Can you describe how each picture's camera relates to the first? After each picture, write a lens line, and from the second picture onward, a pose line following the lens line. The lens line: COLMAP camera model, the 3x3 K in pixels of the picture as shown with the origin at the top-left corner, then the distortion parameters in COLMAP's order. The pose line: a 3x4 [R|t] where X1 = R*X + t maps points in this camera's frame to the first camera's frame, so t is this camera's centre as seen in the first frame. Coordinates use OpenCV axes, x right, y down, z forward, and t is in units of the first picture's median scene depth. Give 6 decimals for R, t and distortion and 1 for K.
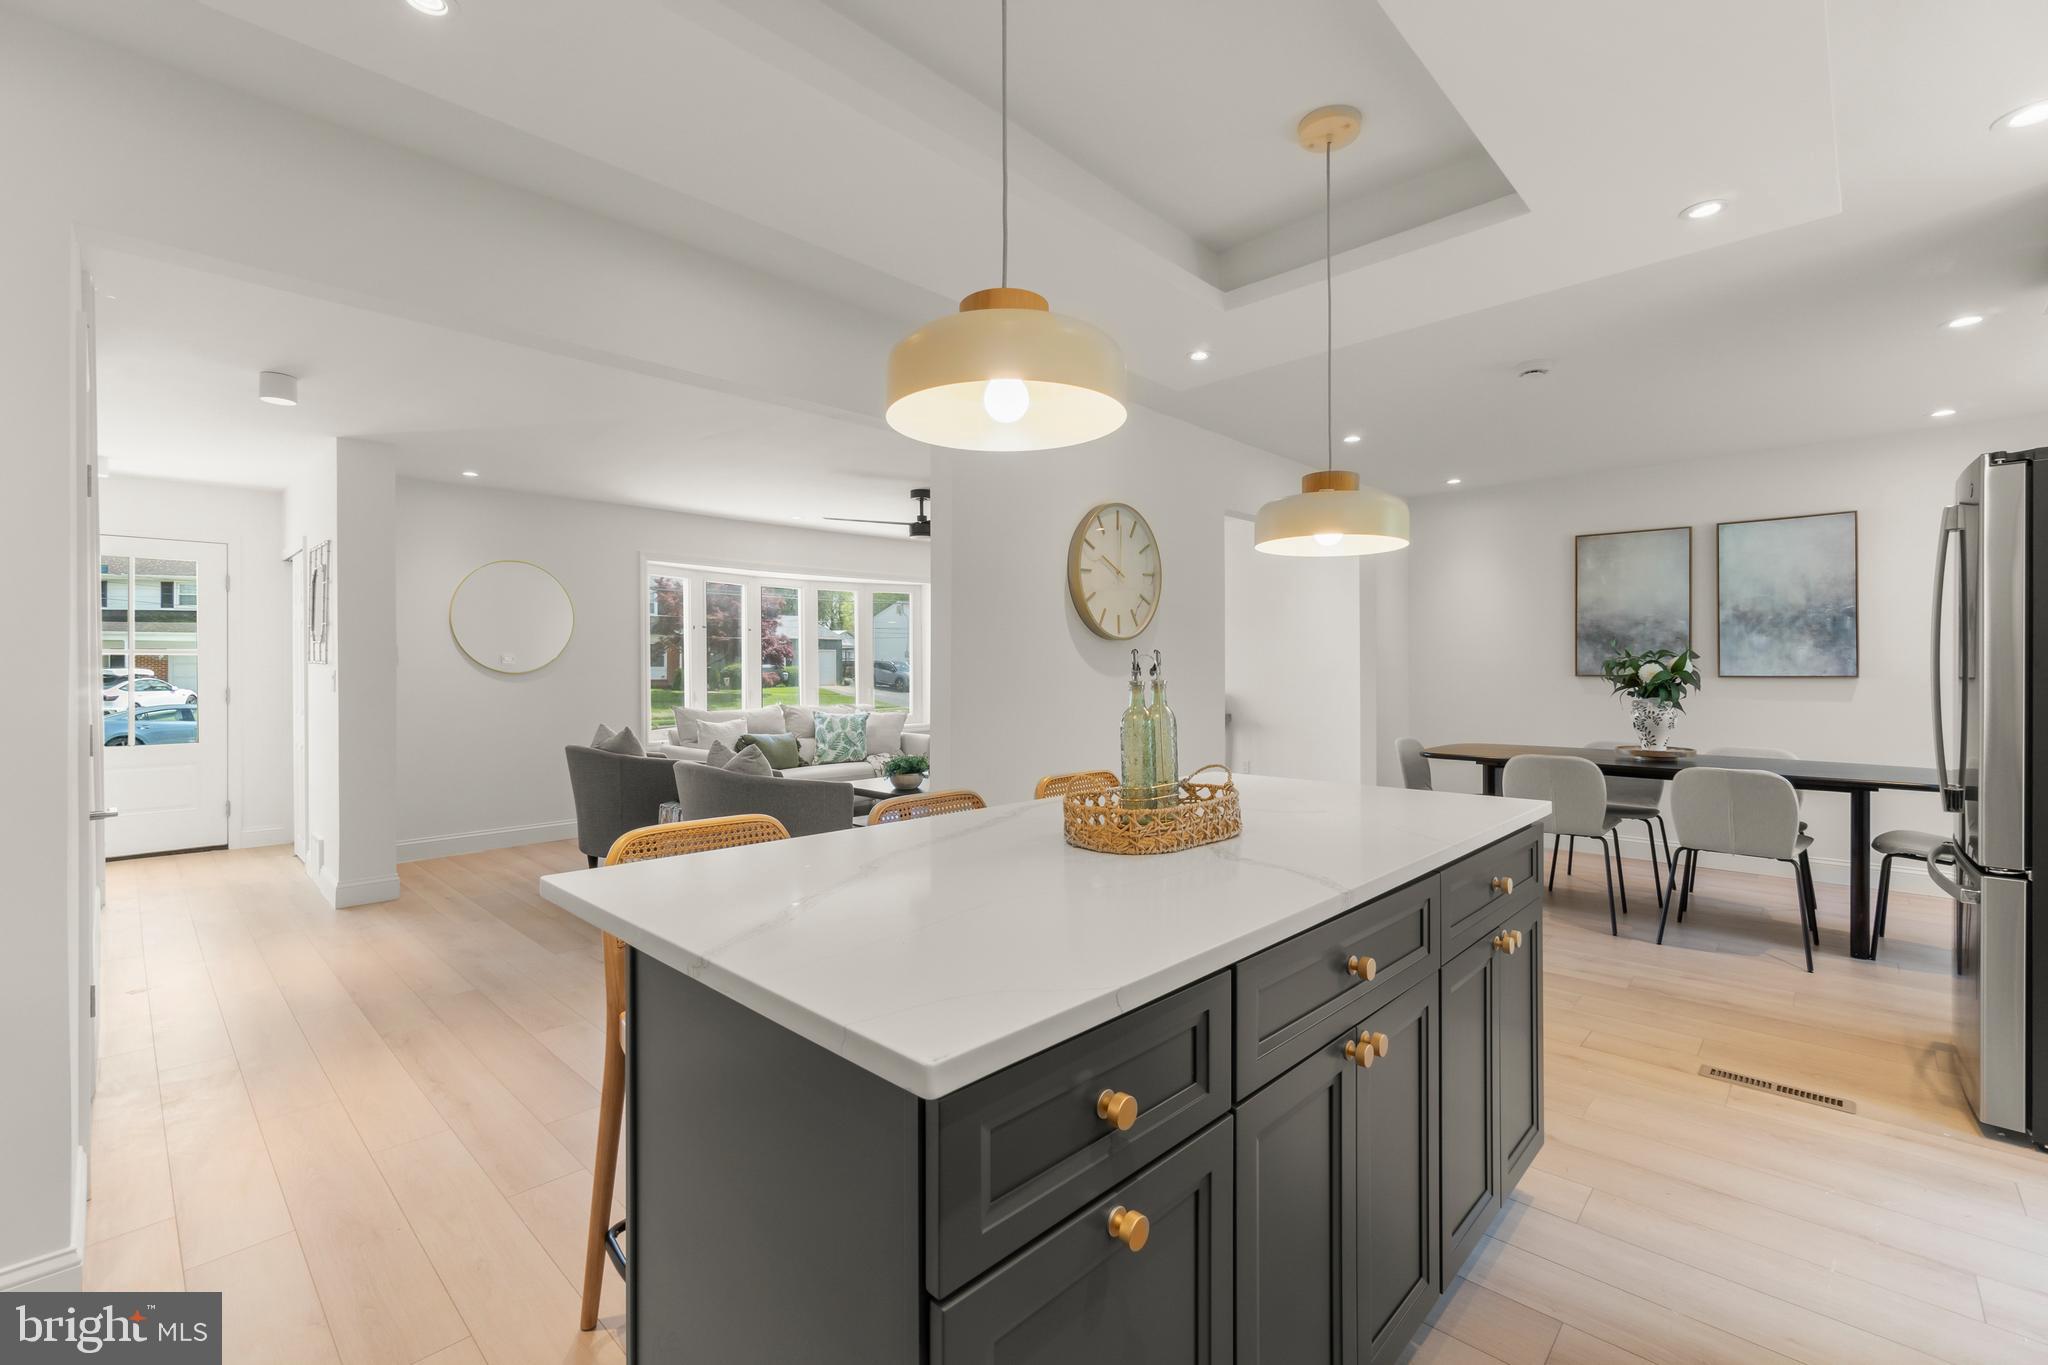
lens RADIAL K [[877.4, 0, 1023.3], [0, 877.4, 669.5], [0, 0, 1]] dist [-0.007692, 0.001248]
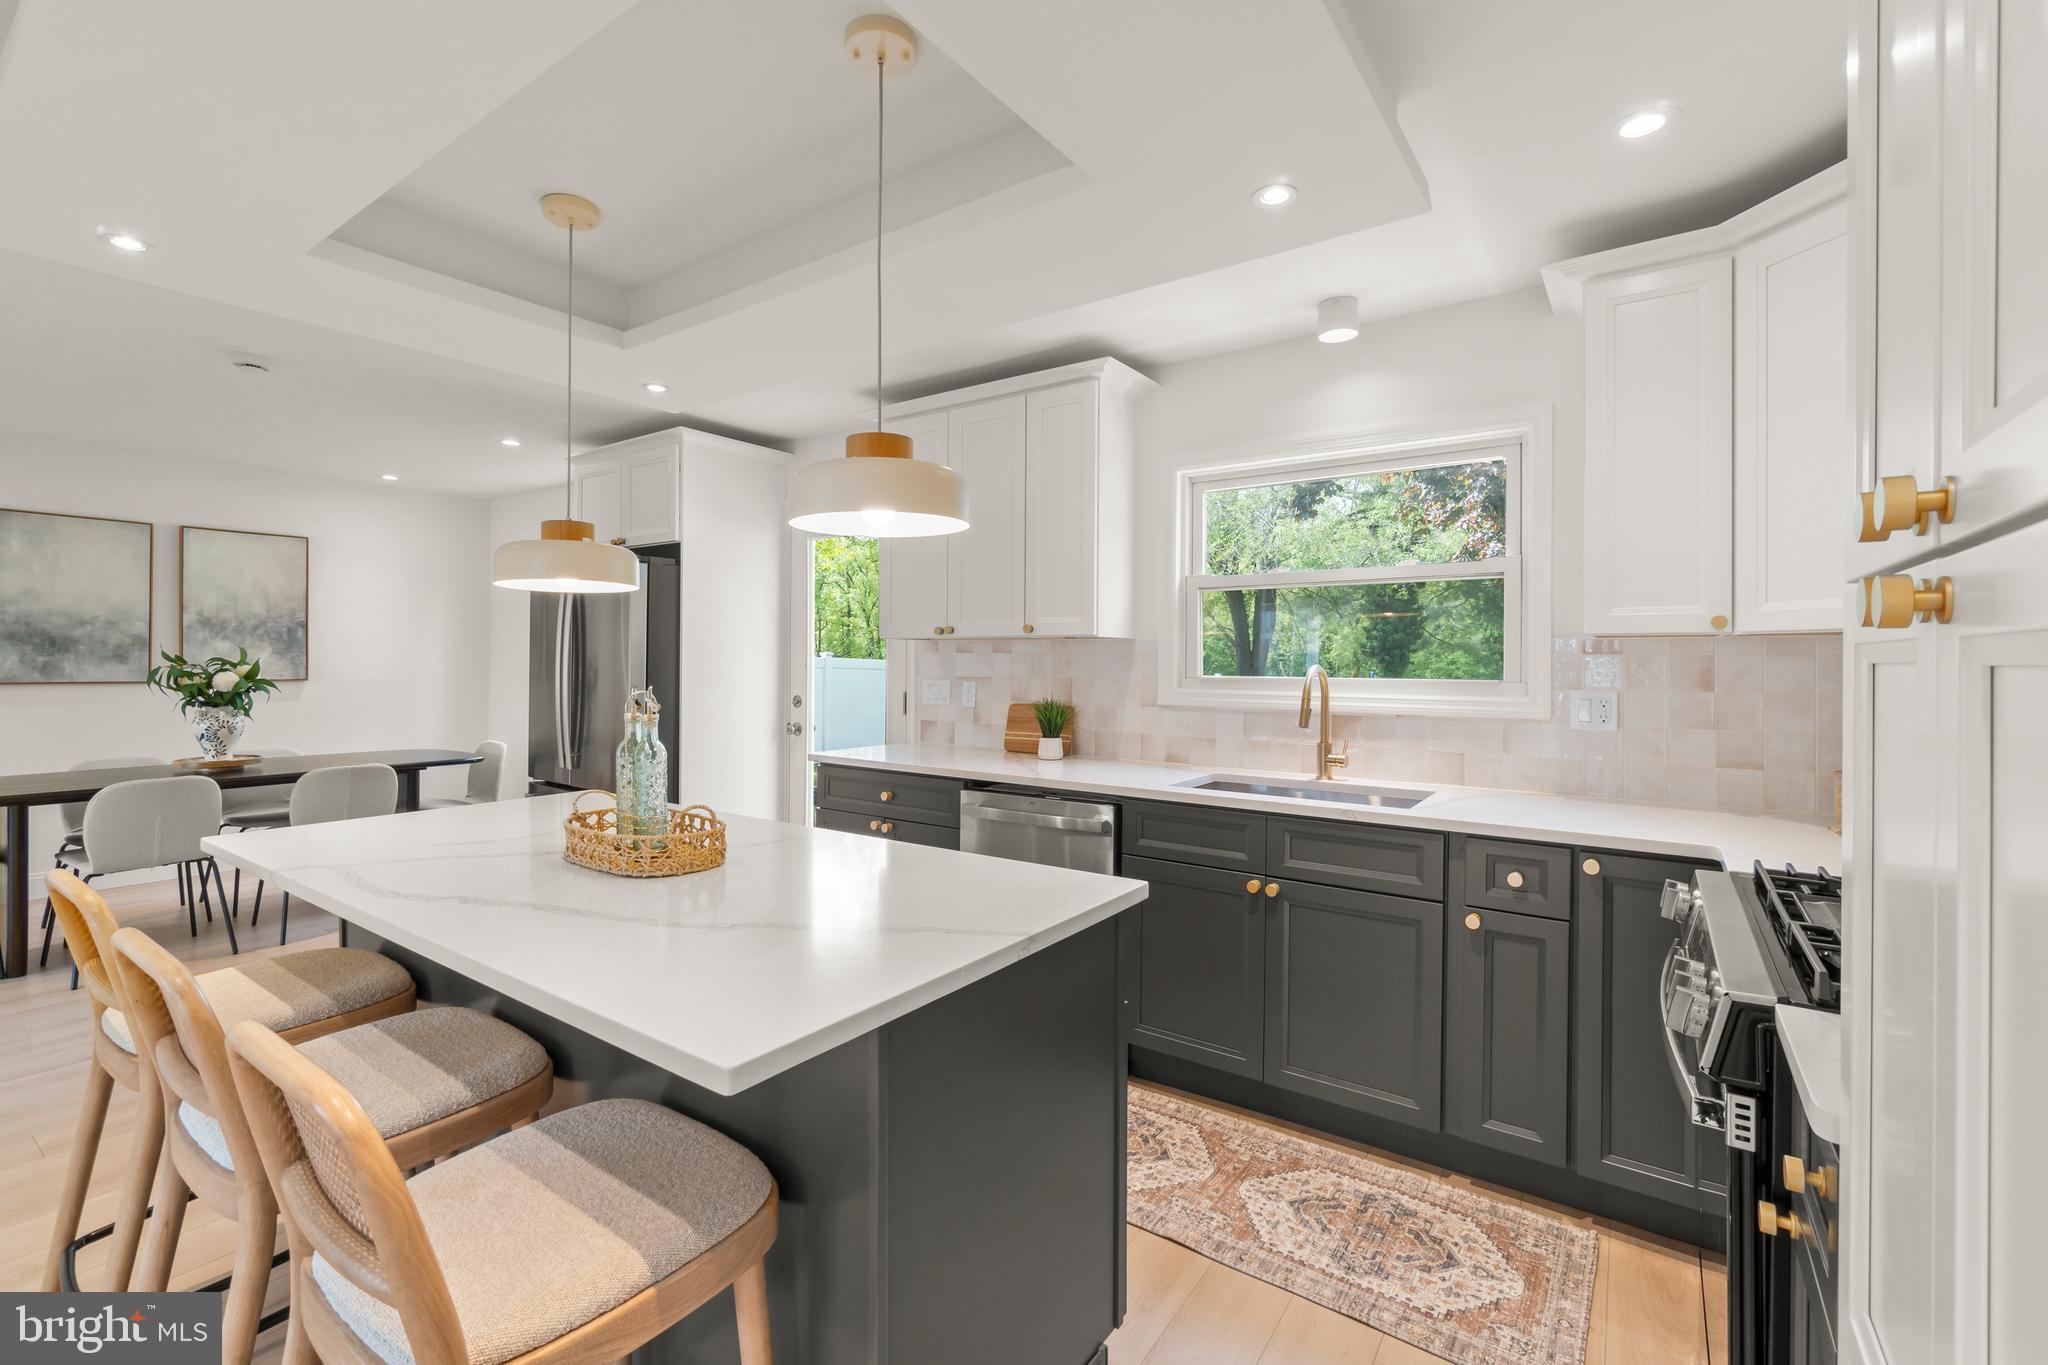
lens RADIAL K [[877.4, 0, 1012.1], [0, 877.4, 662.2], [0, 0, 1]] dist [-0.007692, 0.001248]
pose [[-0.141891, -0.002469, 0.989879, -0.332184], [-0.004017, 0.999990, 0.001918, -0.020755], [-0.989874, -0.003704, -0.141900, 0.228884]]
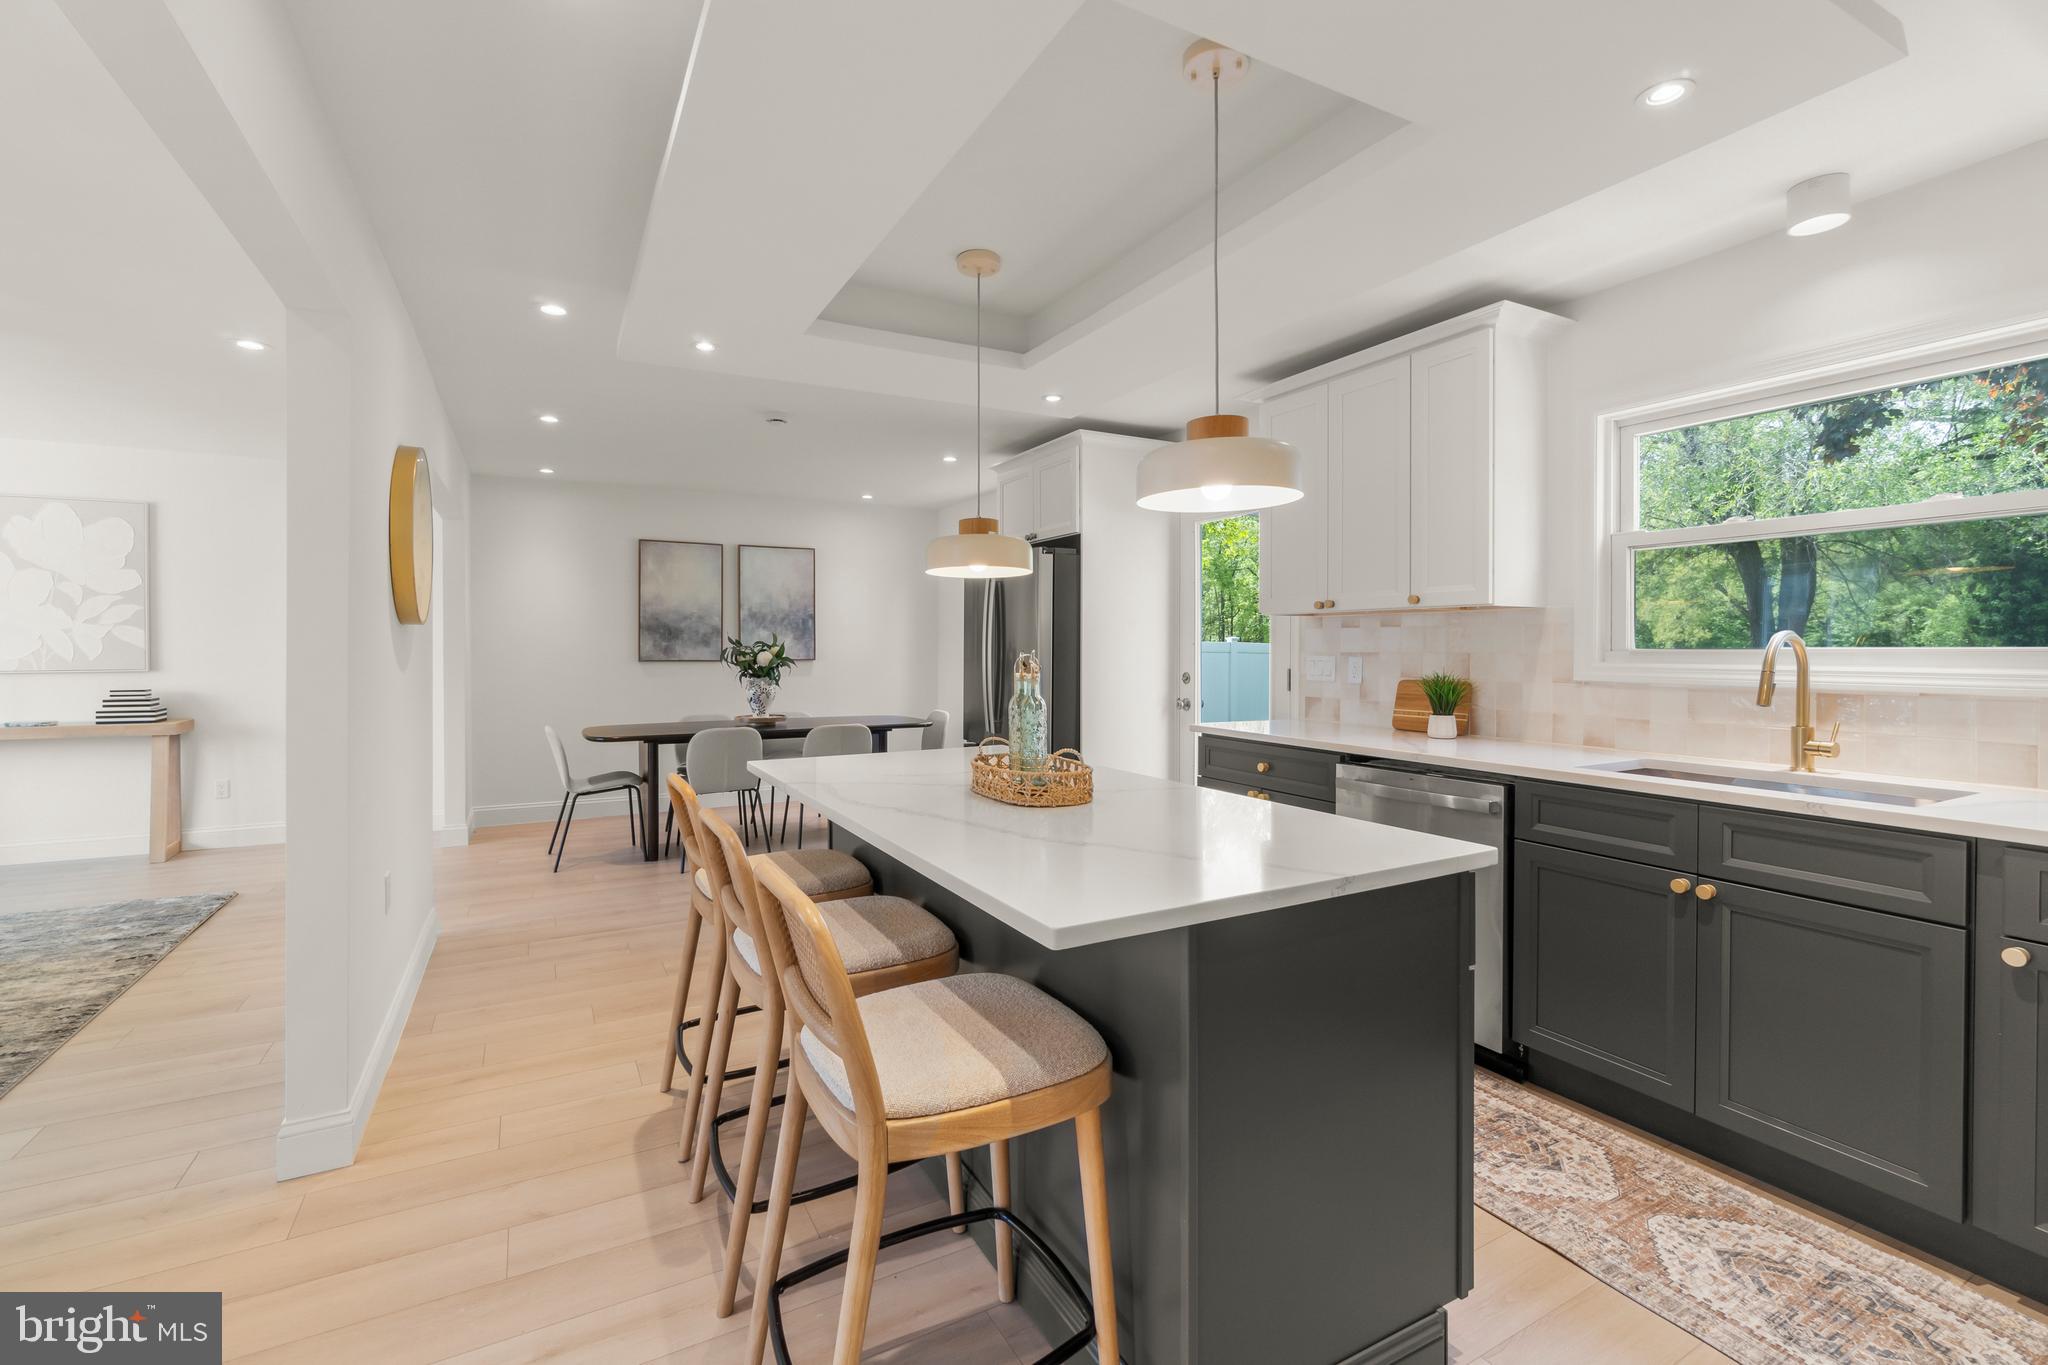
lens RADIAL K [[877.4, 0, 1018.0], [0, 877.4, 652.9], [0, 0, 1]] dist [-0.007692, 0.001248]
pose [[0.308666, -0.007001, 0.951145, -0.367492], [0.002834, 0.999975, 0.006441, -0.011183], [-0.951166, 0.000707, 0.308678, 0.198987]]
